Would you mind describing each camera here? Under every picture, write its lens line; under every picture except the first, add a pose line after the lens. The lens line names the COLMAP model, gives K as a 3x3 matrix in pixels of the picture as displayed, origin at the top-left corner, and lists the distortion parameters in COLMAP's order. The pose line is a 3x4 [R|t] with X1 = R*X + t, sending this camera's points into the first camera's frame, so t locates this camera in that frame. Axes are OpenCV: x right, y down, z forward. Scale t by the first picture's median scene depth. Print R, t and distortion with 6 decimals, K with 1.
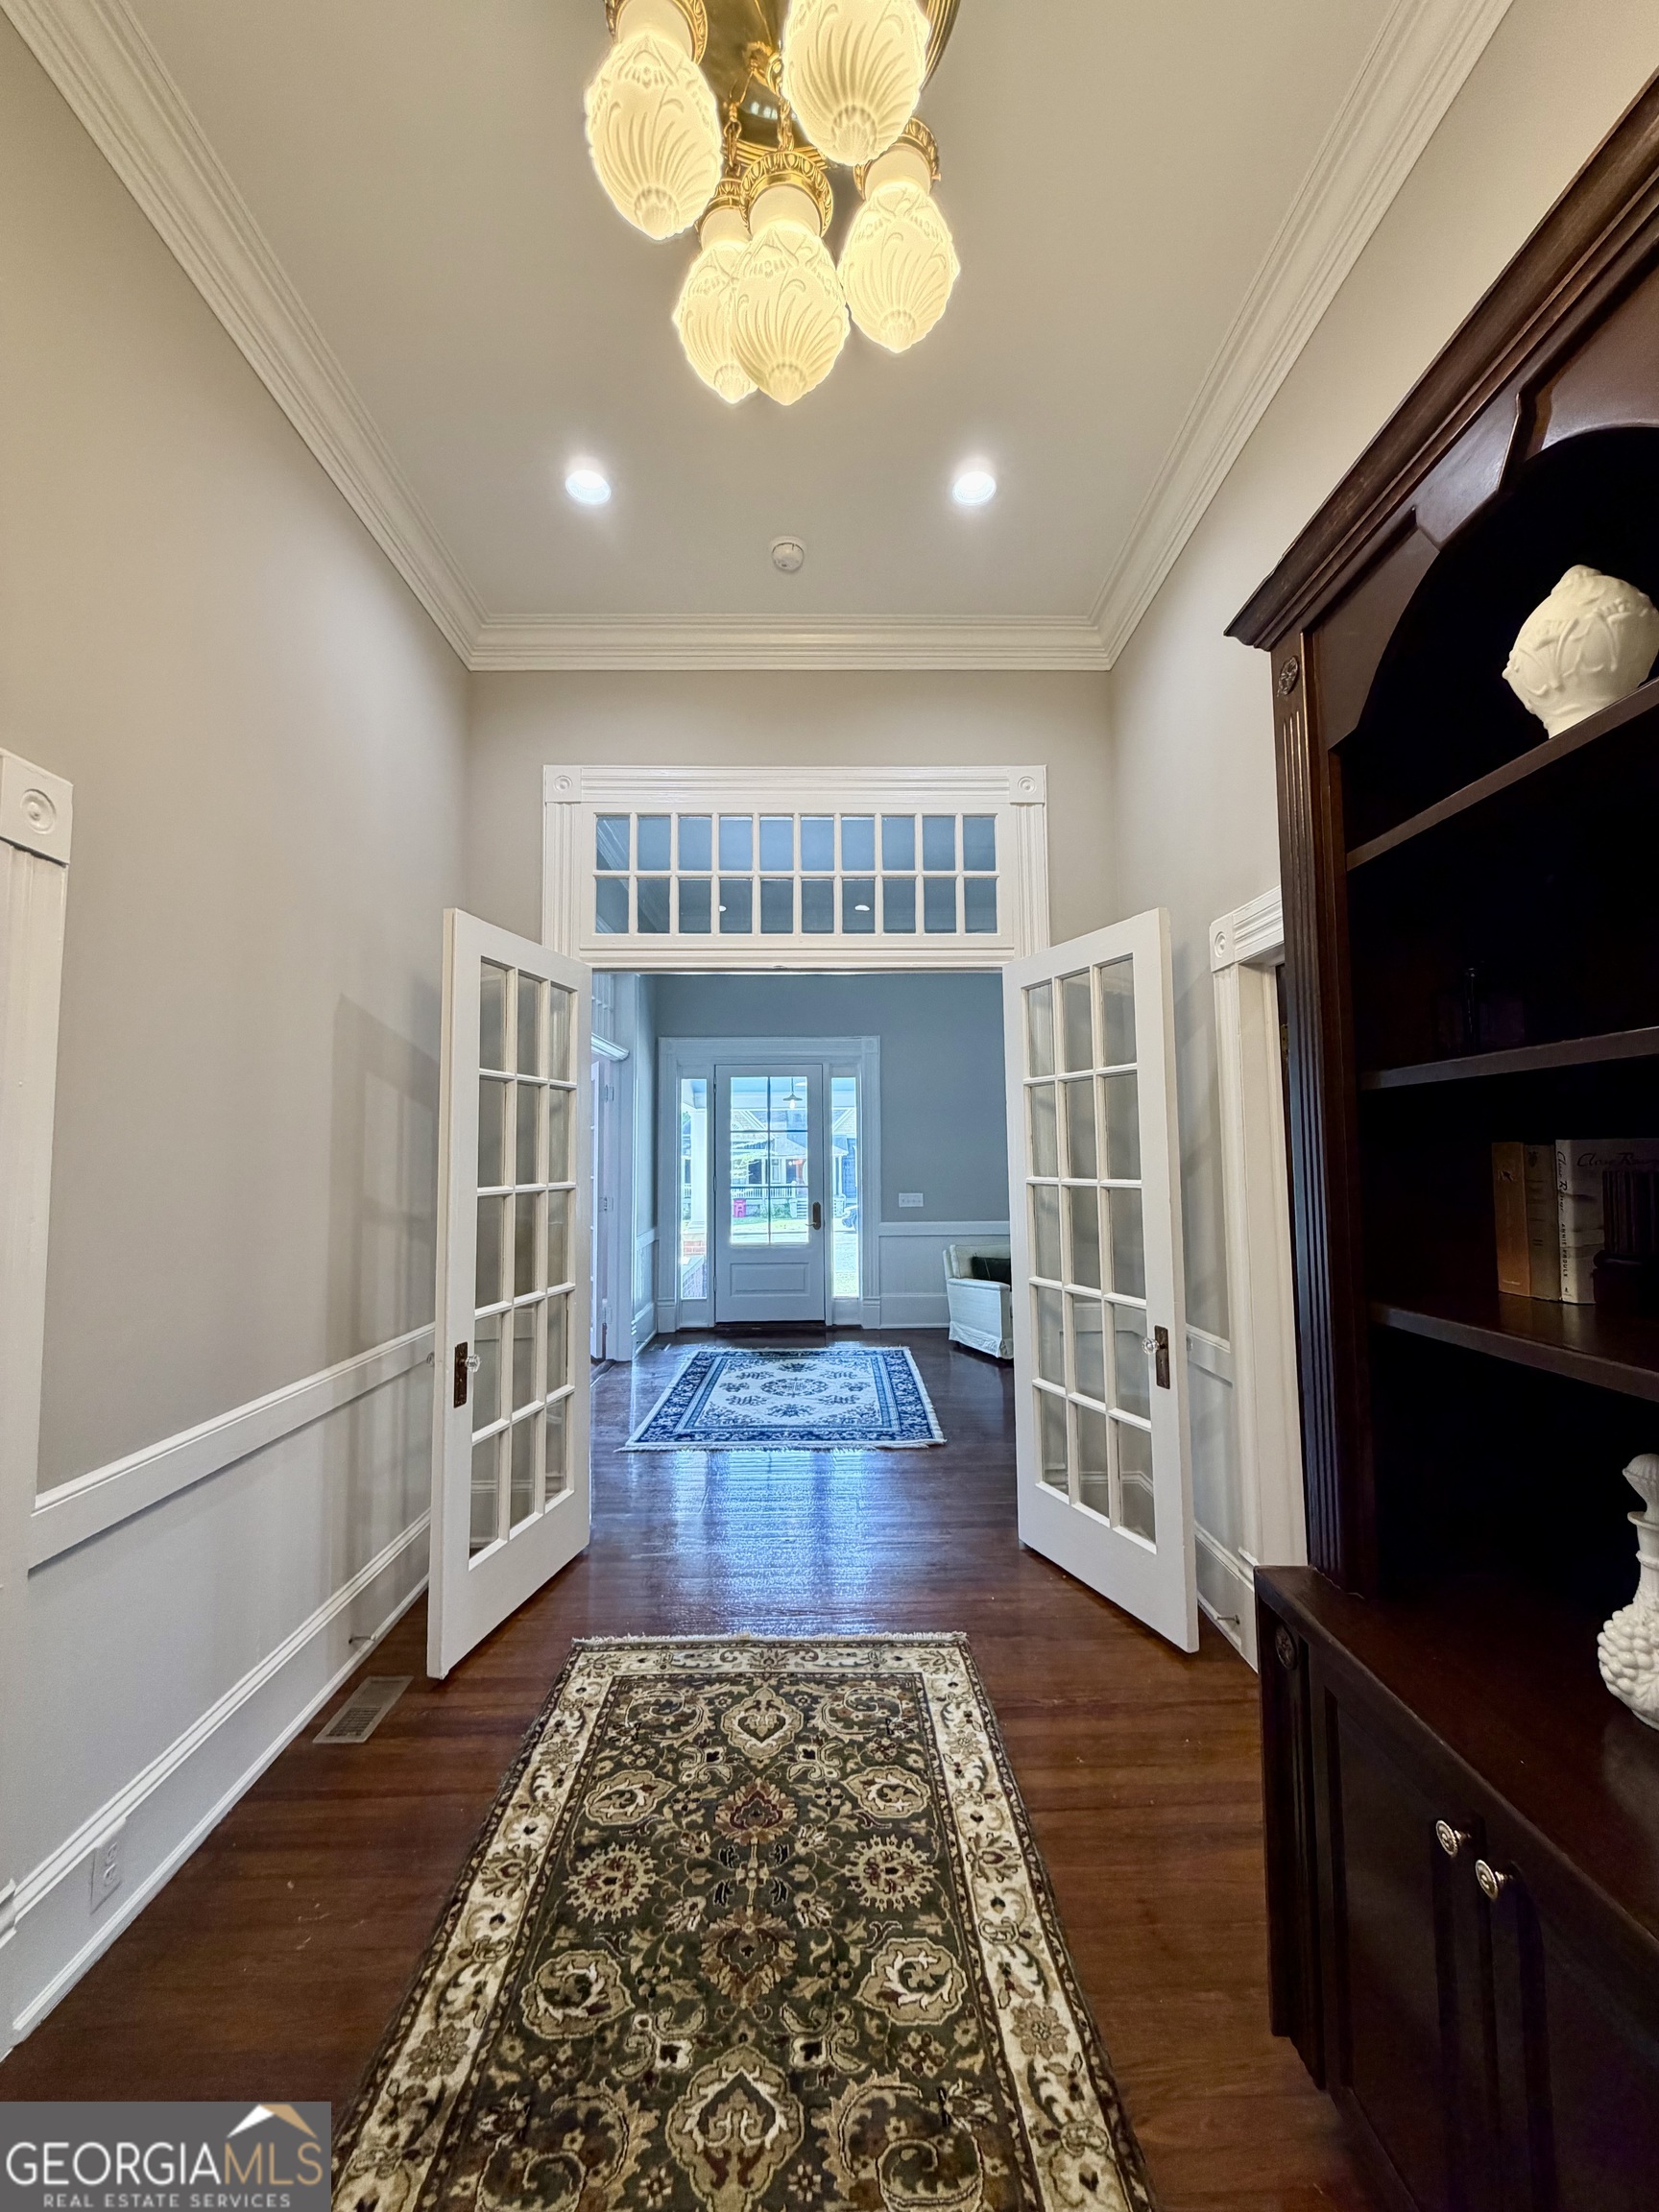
lens RADIAL K [[892.9, 0, 827.4], [0, 892.9, 1100.3], [0, 0, 1]] dist [-0.000079, 0.000375]
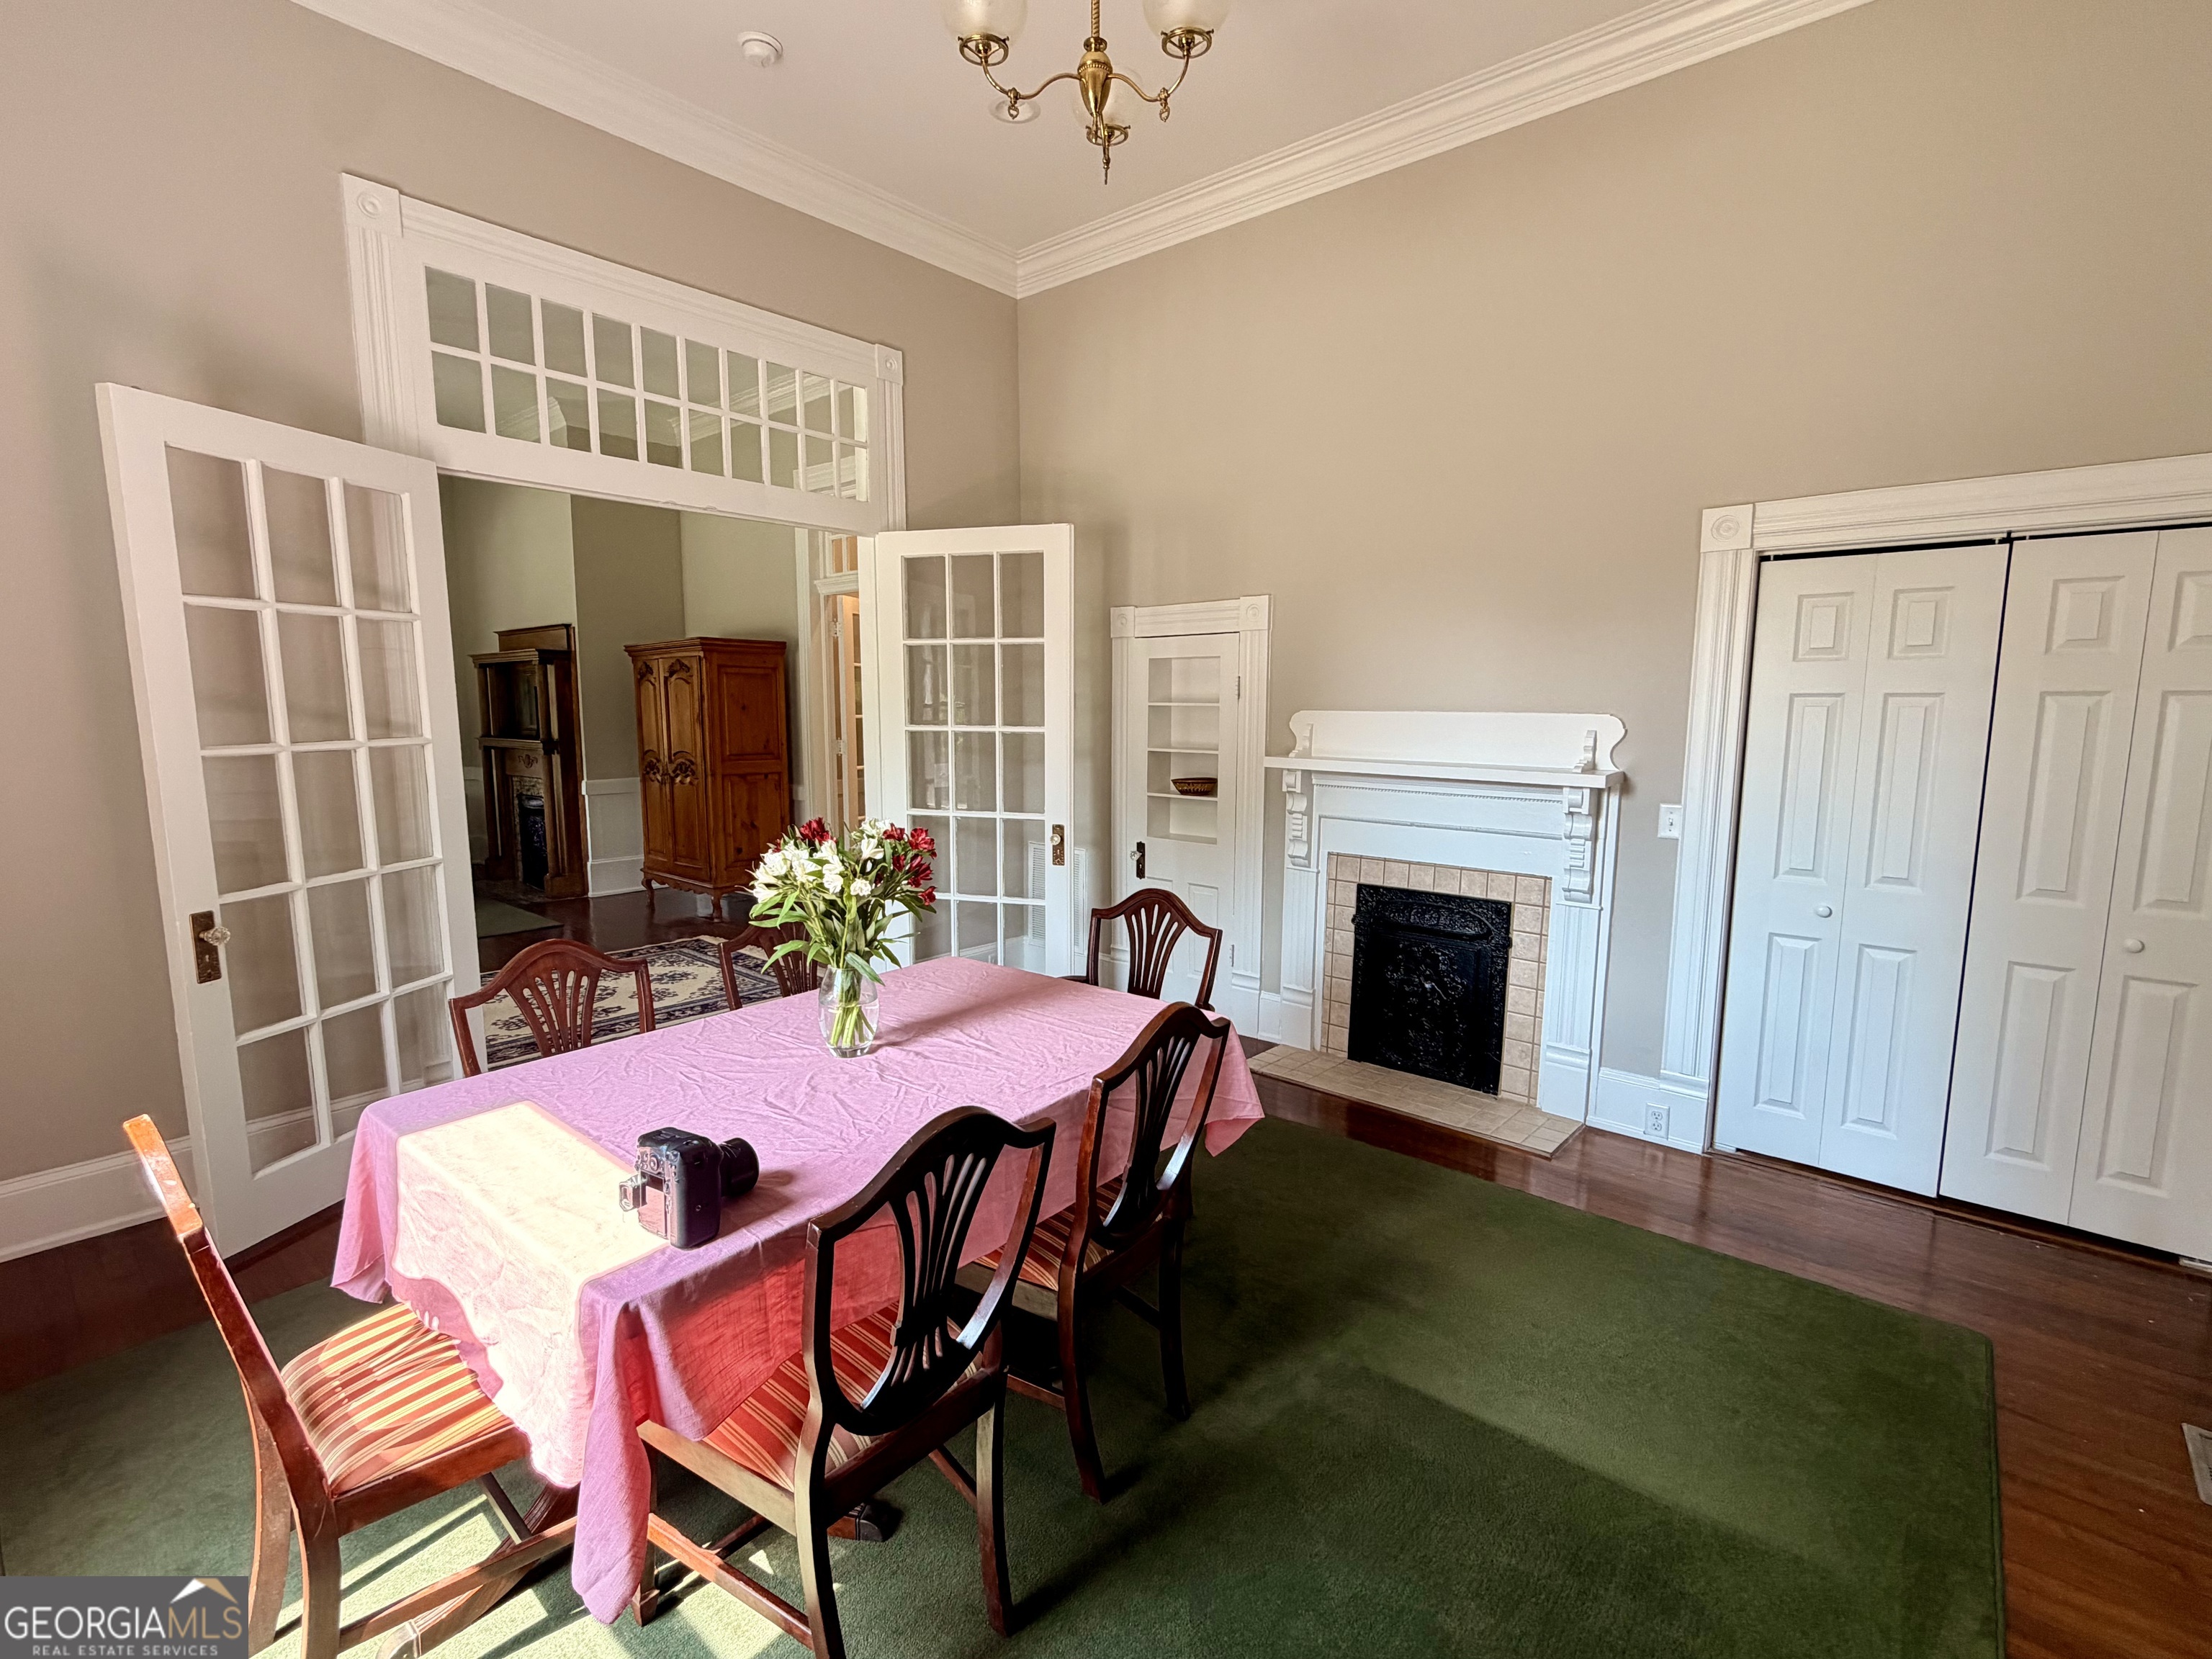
lens RADIAL K [[998.9, 0, 1094.9], [0, 998.9, 821.4], [0, 0, 1]] dist [0.000482, 0.000105]
pose [[-0.739927, -0.066698, 0.669372, -2.191949], [-0.036543, 0.997588, 0.059007, 0.229732], [-0.671694, 0.019200, -0.740580, 3.069066]]
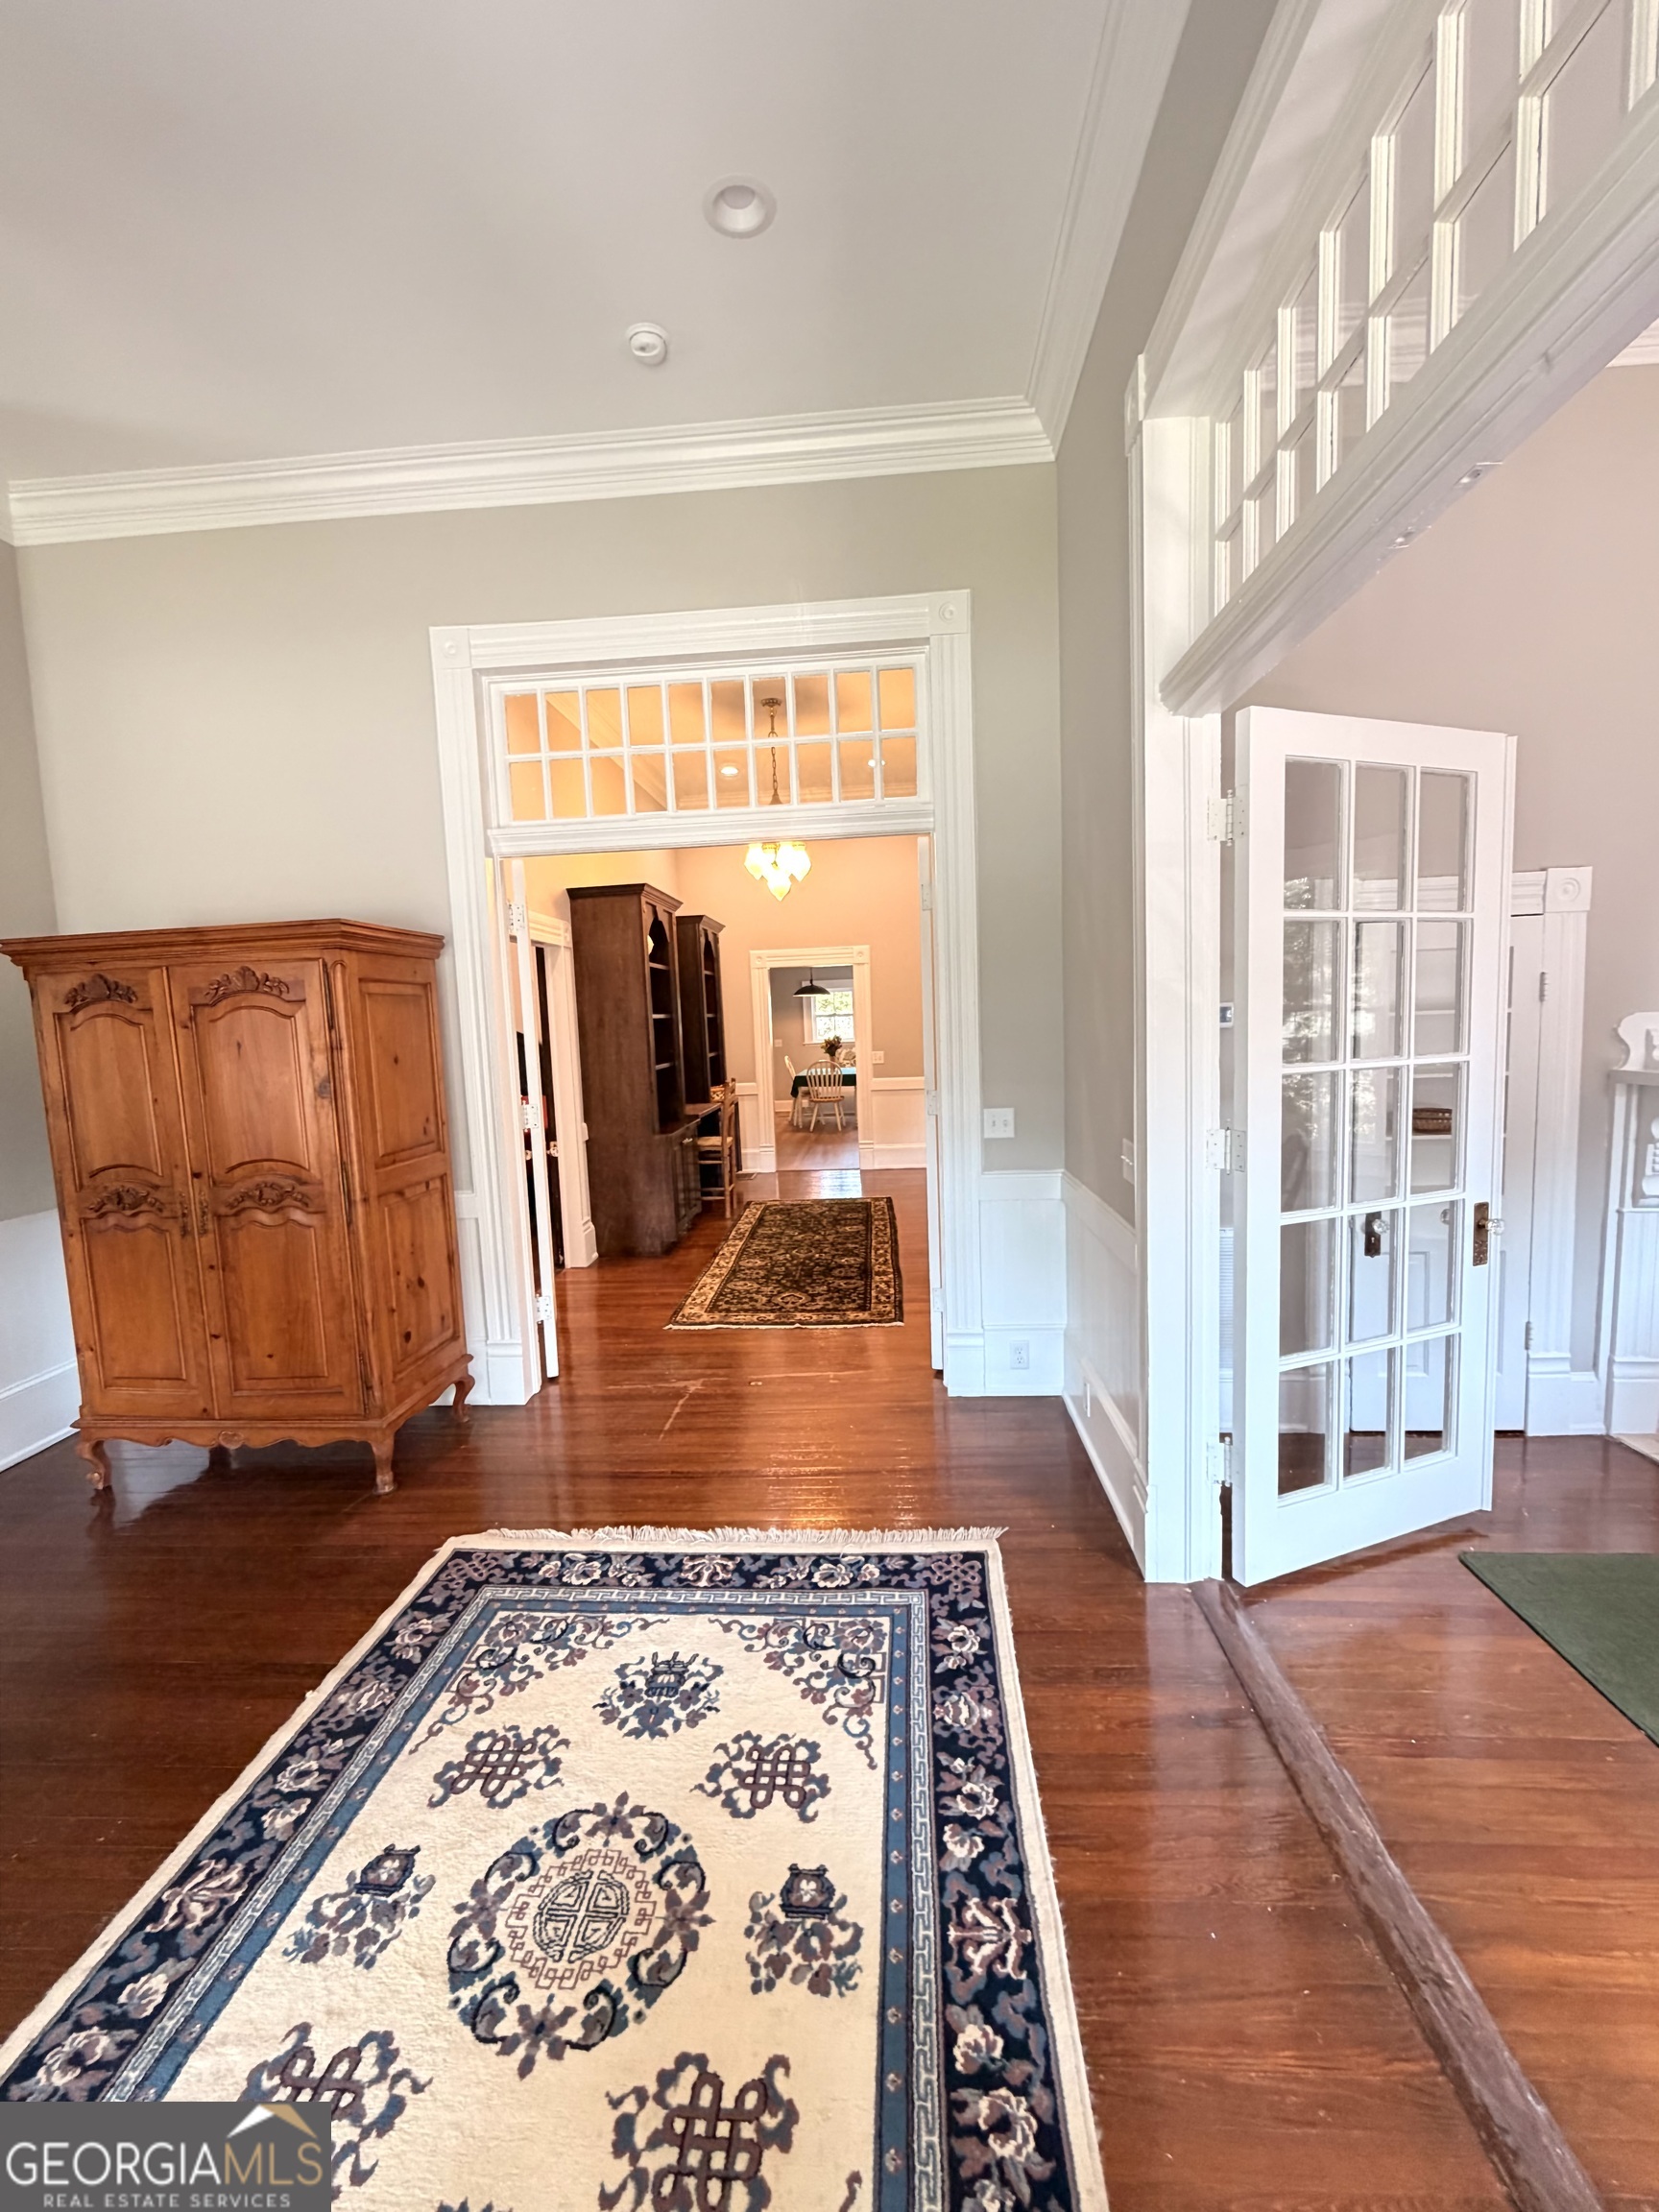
lens RADIAL K [[892.9, 0, 814.4], [0, 892.9, 1101.8], [0, 0, 1]] dist [-0.000079, 0.000375]
pose [[-0.994301, 0.043376, 0.097384, -0.330503], [0.046572, 0.998440, 0.030791, 0.162572], [-0.095896, 0.035151, -0.994771, 2.881293]]
